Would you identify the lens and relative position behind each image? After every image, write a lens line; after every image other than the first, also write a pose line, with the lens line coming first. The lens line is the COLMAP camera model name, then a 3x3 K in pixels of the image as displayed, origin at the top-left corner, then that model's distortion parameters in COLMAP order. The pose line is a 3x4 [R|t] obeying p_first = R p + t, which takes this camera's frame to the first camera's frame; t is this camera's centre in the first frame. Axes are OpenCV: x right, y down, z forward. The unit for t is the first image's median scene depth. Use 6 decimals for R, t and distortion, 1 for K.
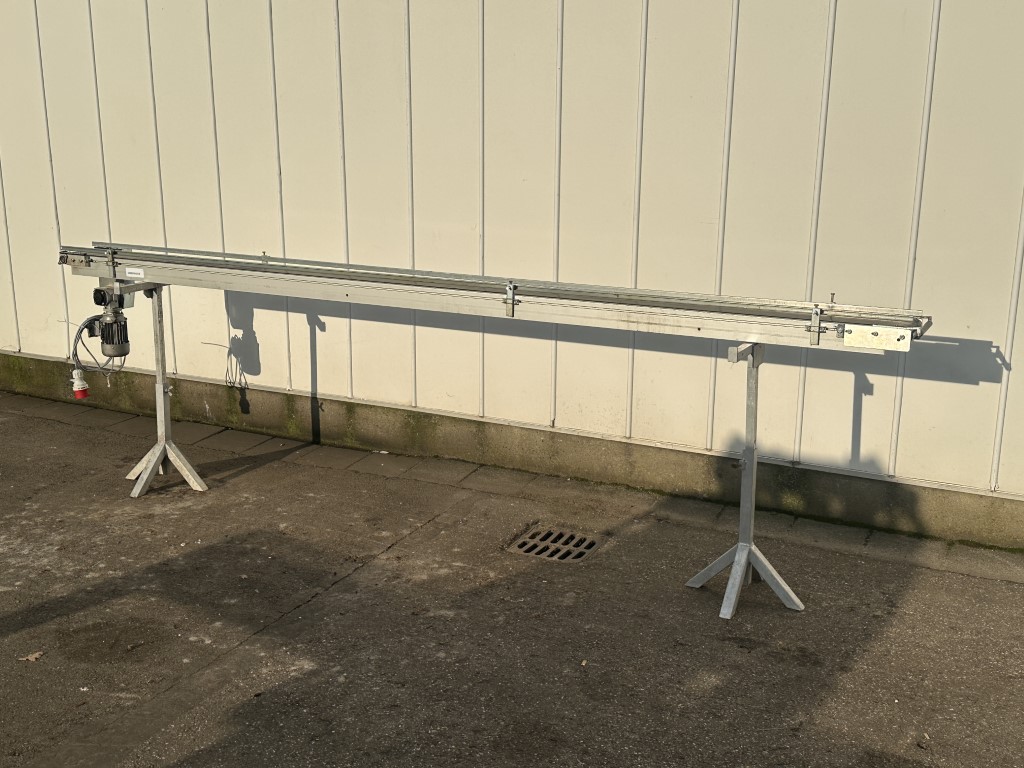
lens RADIAL K [[1171.8, 0, 500.9], [0, 1171.8, 385.2], [0, 0, 1]] dist [0.202138, -0.472278]
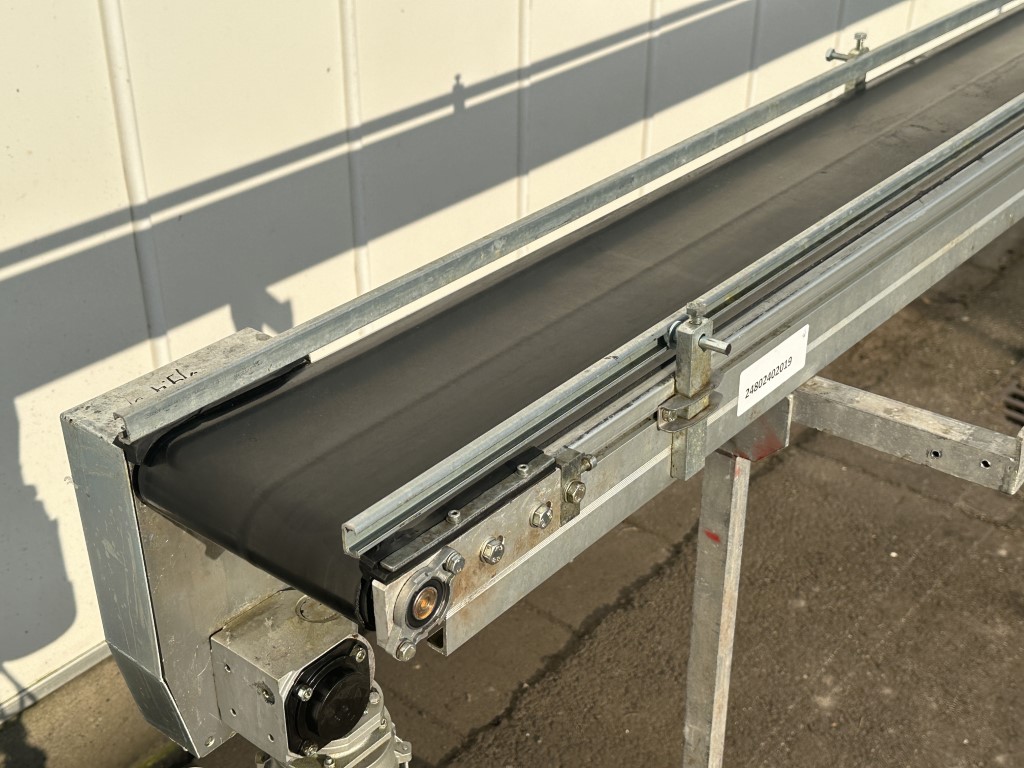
lens RADIAL K [[1347.2, 0, 512.0], [0, 1347.2, 384.0], [0, 0, 1]] dist [0.204130, -0.595045]
pose [[0.220309, -0.485253, 0.846164, -0.473294], [0.242283, 0.867515, 0.434416, -0.183949], [-0.944861, 0.109305, 0.308690, 0.949579]]
